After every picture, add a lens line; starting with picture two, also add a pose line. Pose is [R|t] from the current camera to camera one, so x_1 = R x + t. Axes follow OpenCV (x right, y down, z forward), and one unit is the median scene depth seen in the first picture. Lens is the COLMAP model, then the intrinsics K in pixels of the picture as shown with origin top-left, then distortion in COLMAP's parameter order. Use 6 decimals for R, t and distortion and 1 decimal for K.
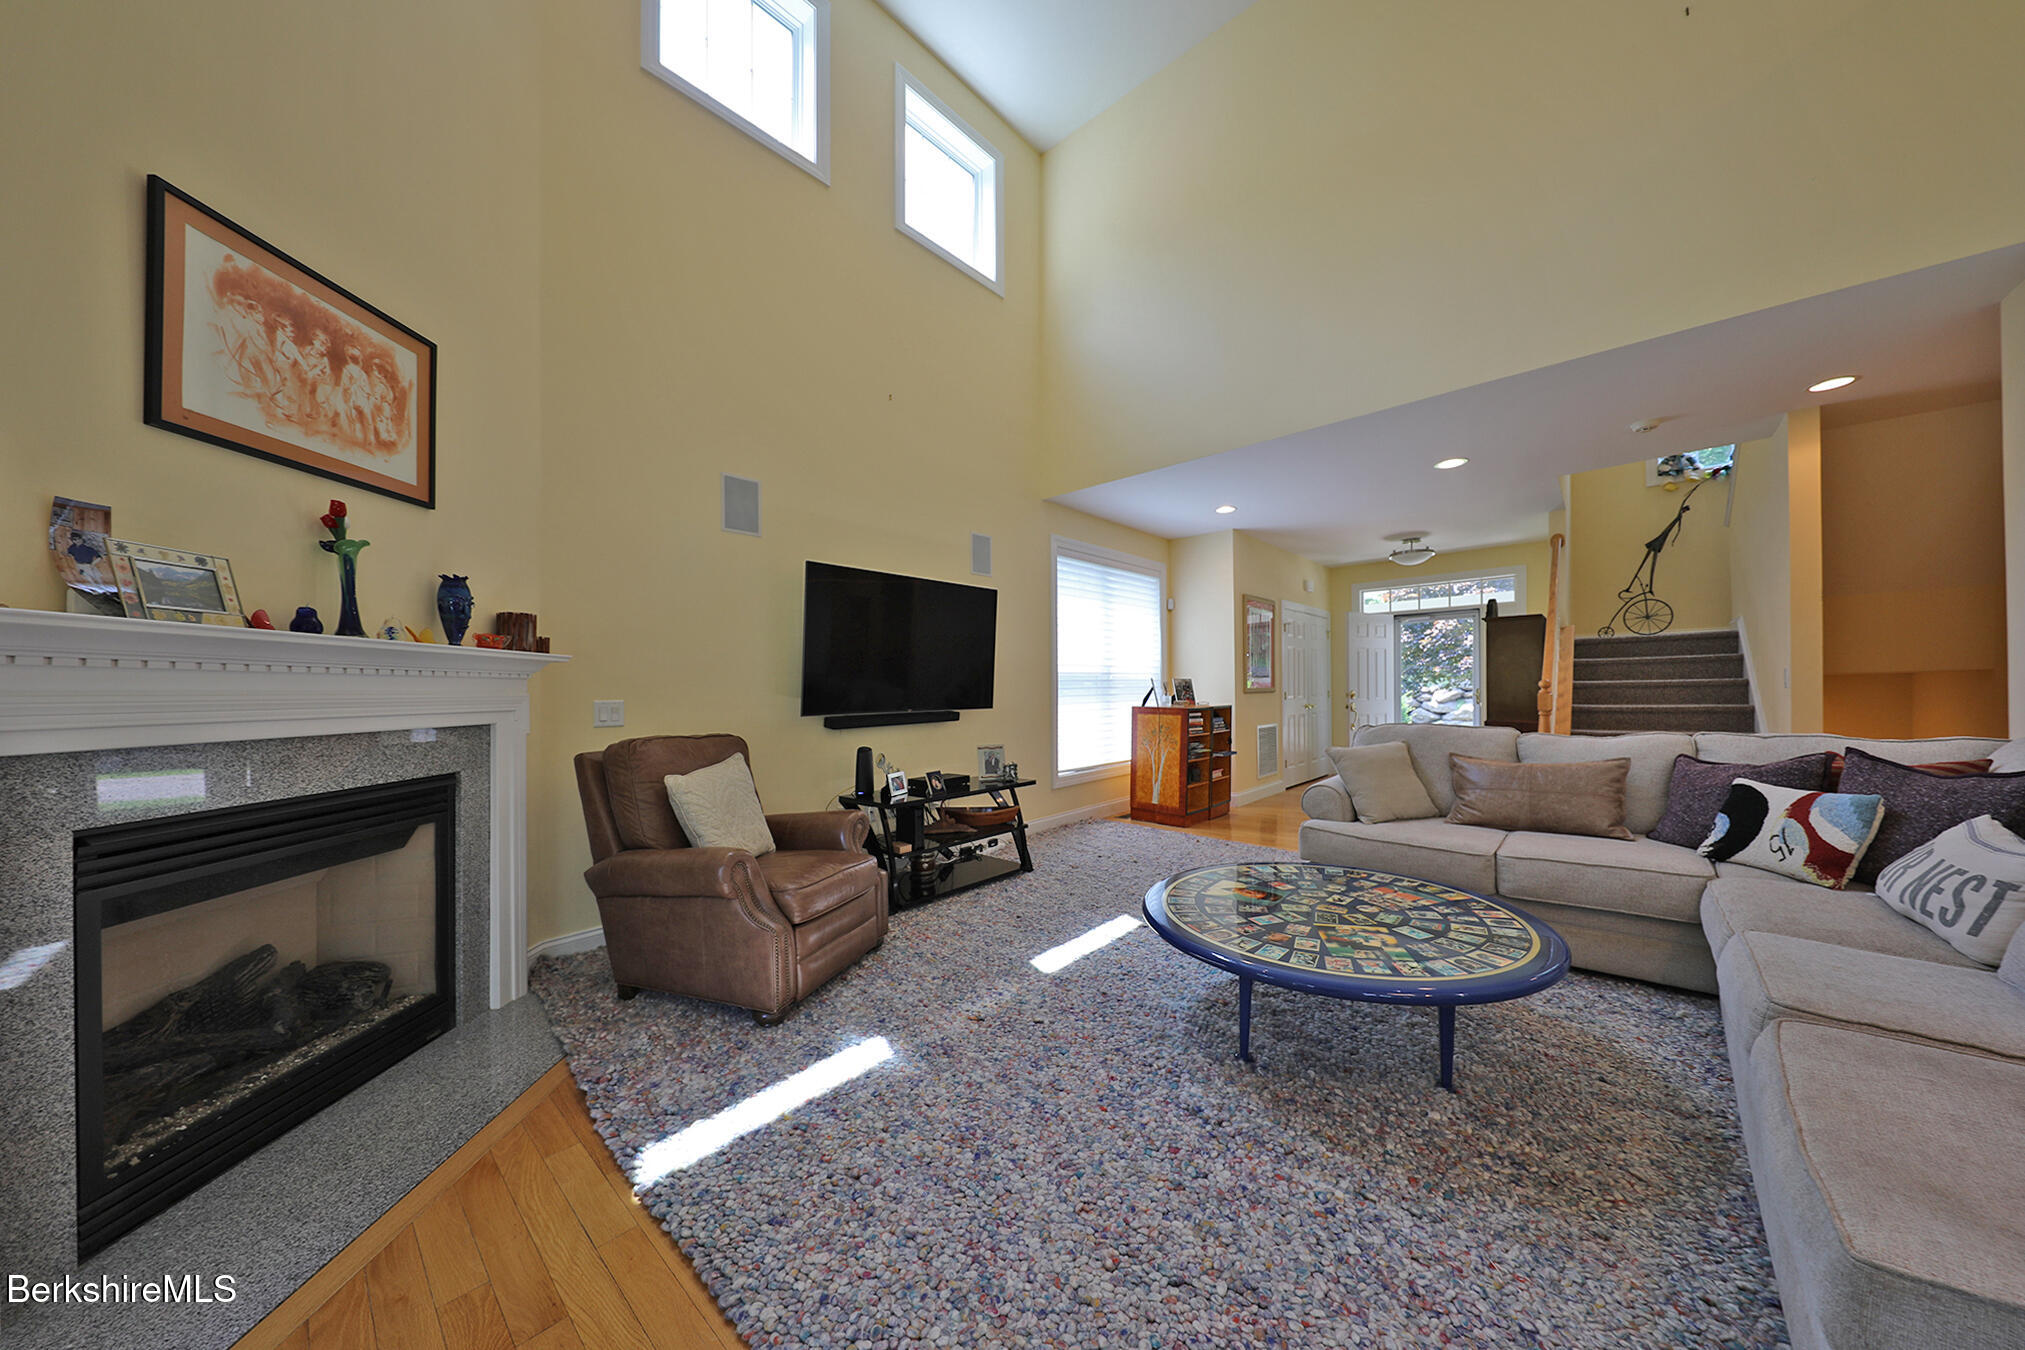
lens RADIAL K [[665.8, 0, 1030.9], [0, 665.8, 658.1], [0, 0, 1]] dist [-0.002912, -0.000824]
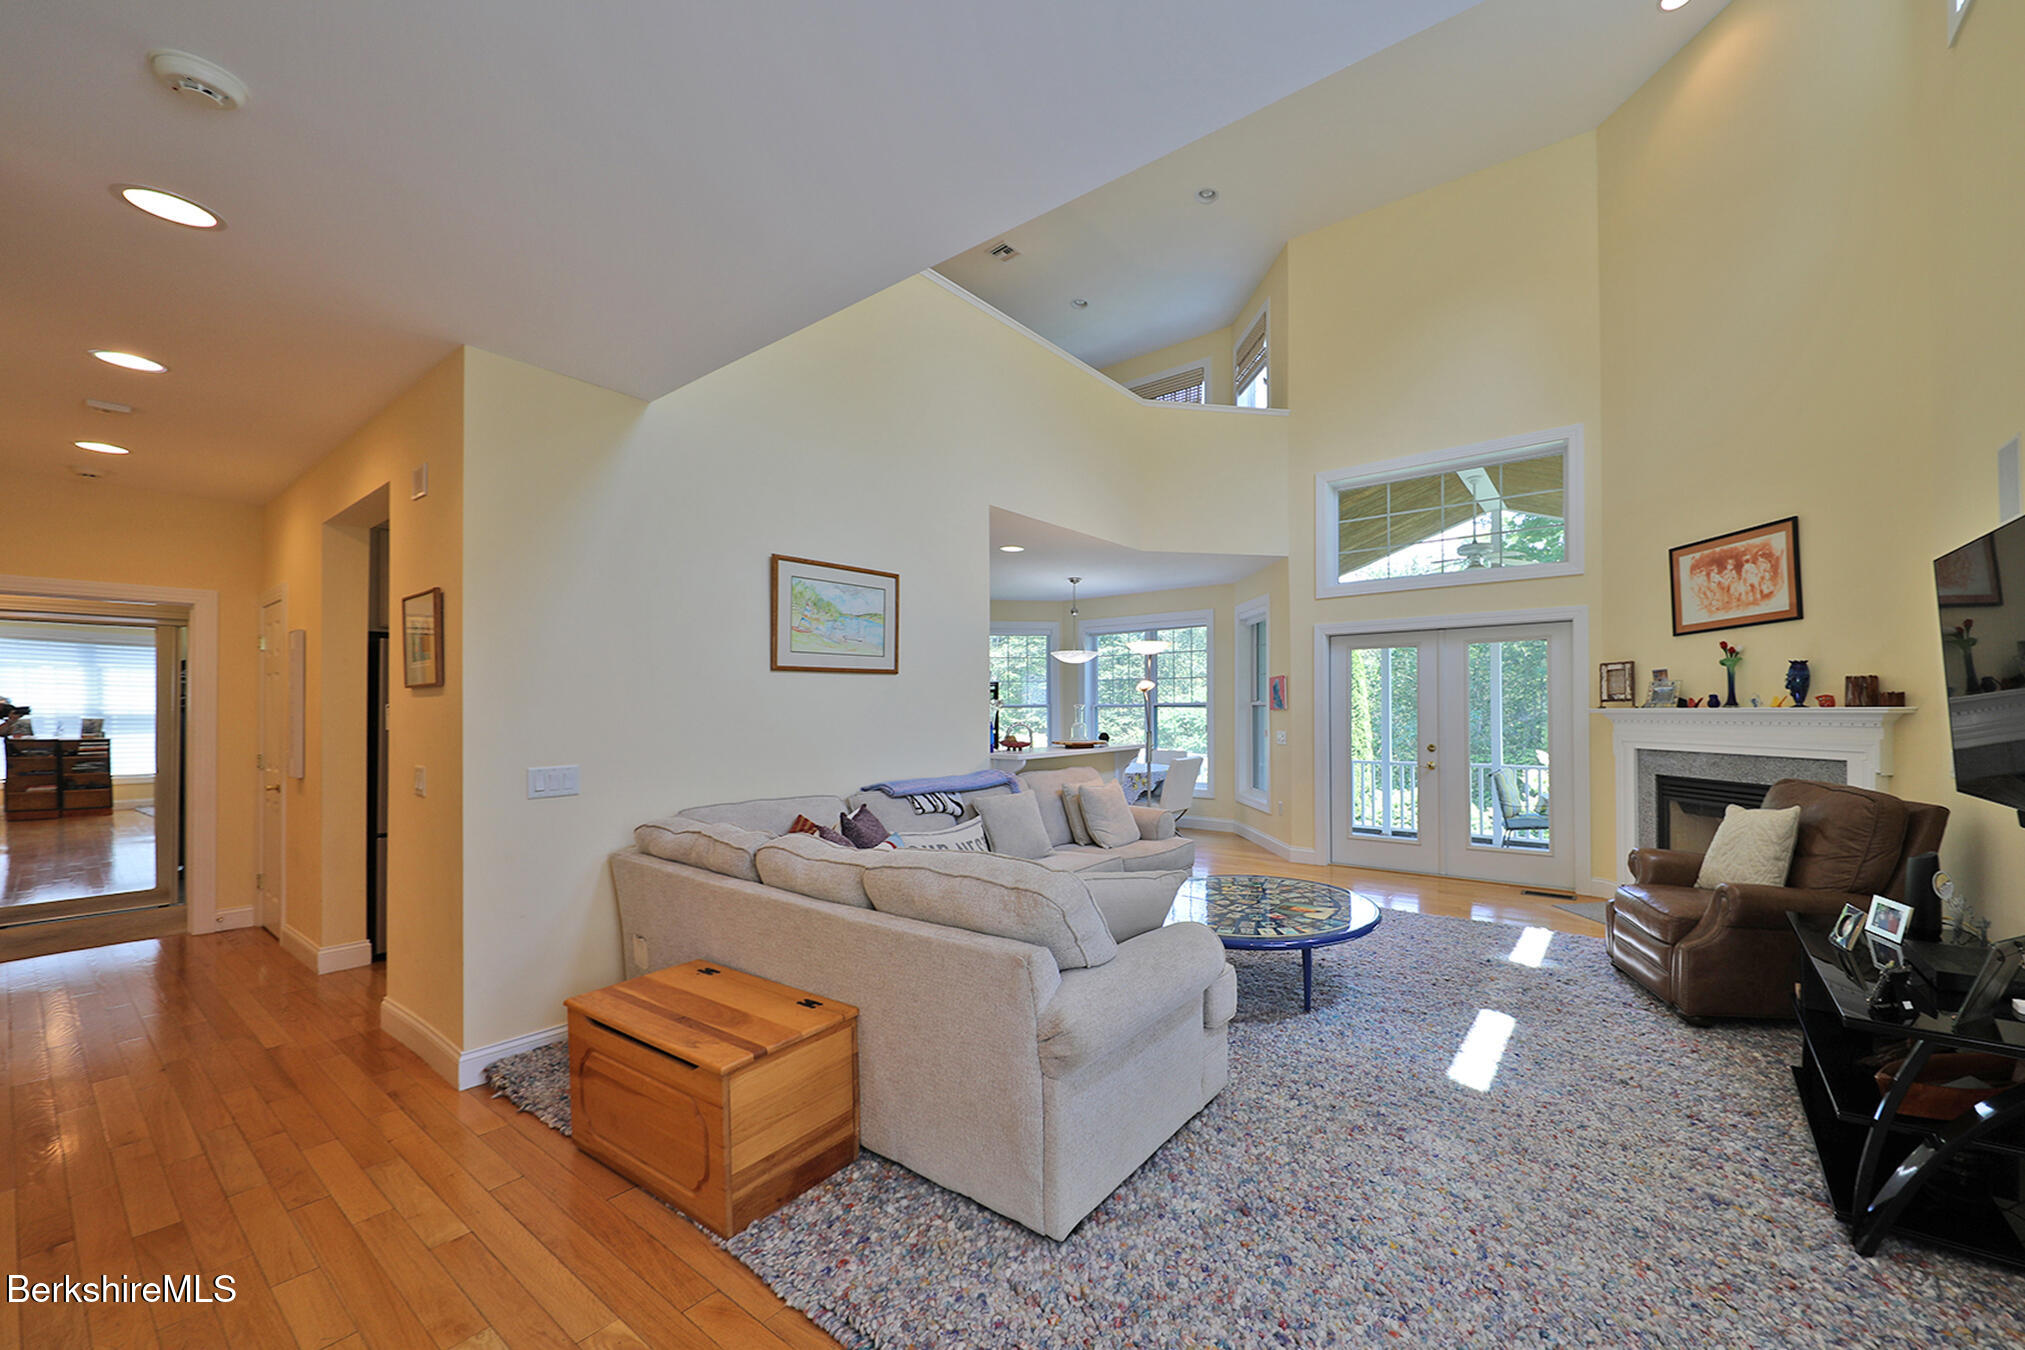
lens RADIAL K [[721.0, 0, 1165.0], [0, 721.0, 717.8], [0, 0, 1]] dist [0.000194, -0.001544]
pose [[-0.989294, 0.032560, -0.142258, 0.779541], [0.038401, 0.998520, -0.038510, 0.014588], [0.140794, -0.043560, -0.989080, 2.291255]]
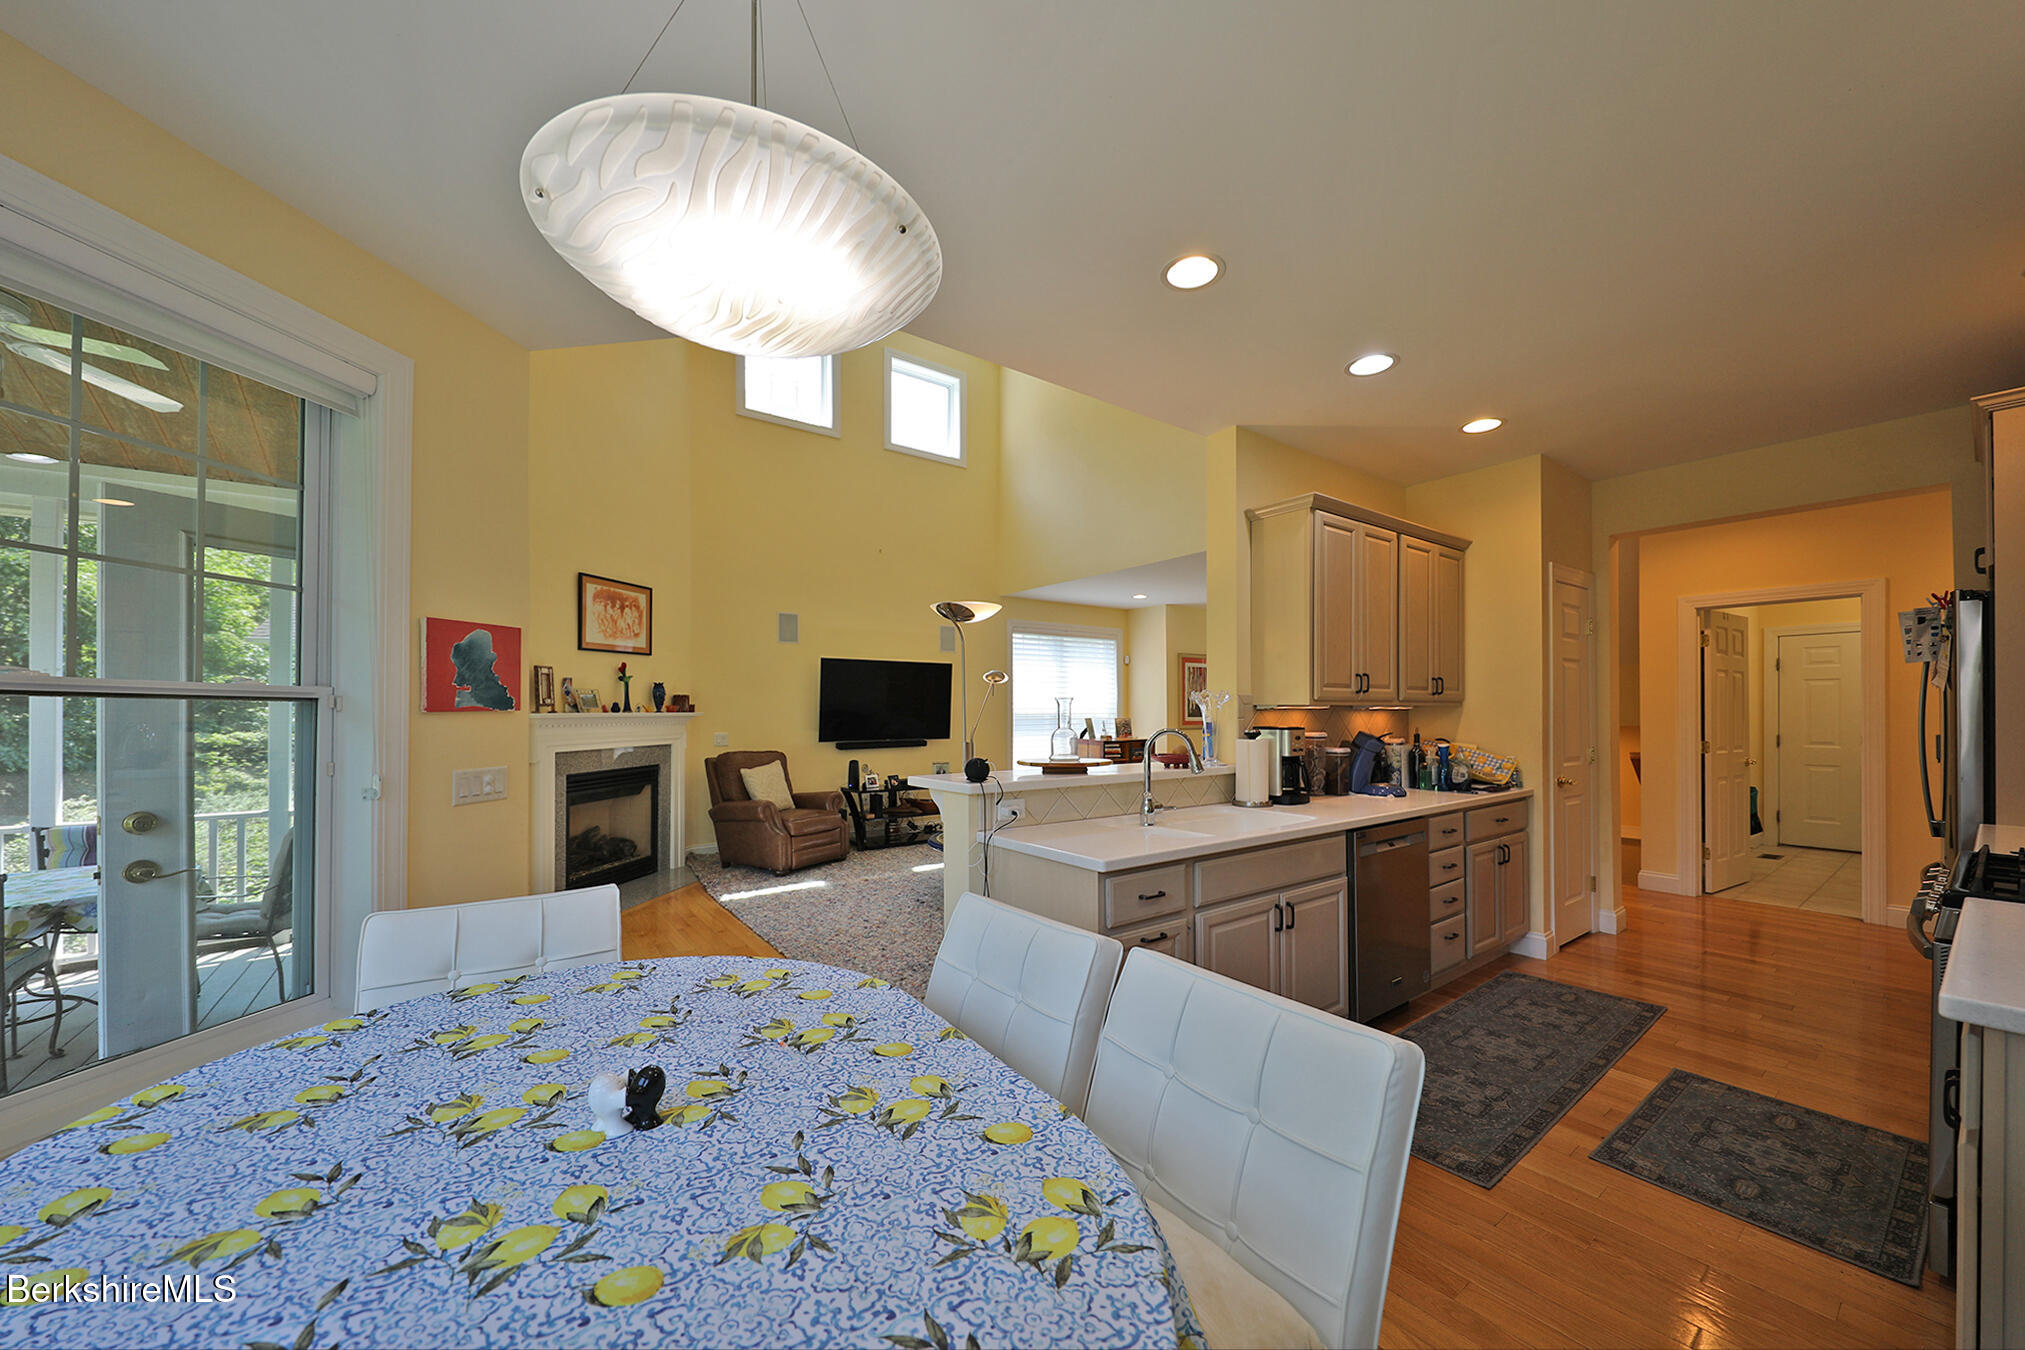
lens RADIAL K [[758.8, 0, 1062.4], [0, 758.8, 677.2], [0, 0, 1]] dist [-0.000090, -0.000032]
pose [[0.982167, 0.012047, -0.187627, 1.015041], [-0.009542, 0.999853, 0.014252, -0.184716], [0.187771, -0.012207, 0.982137, -1.335877]]
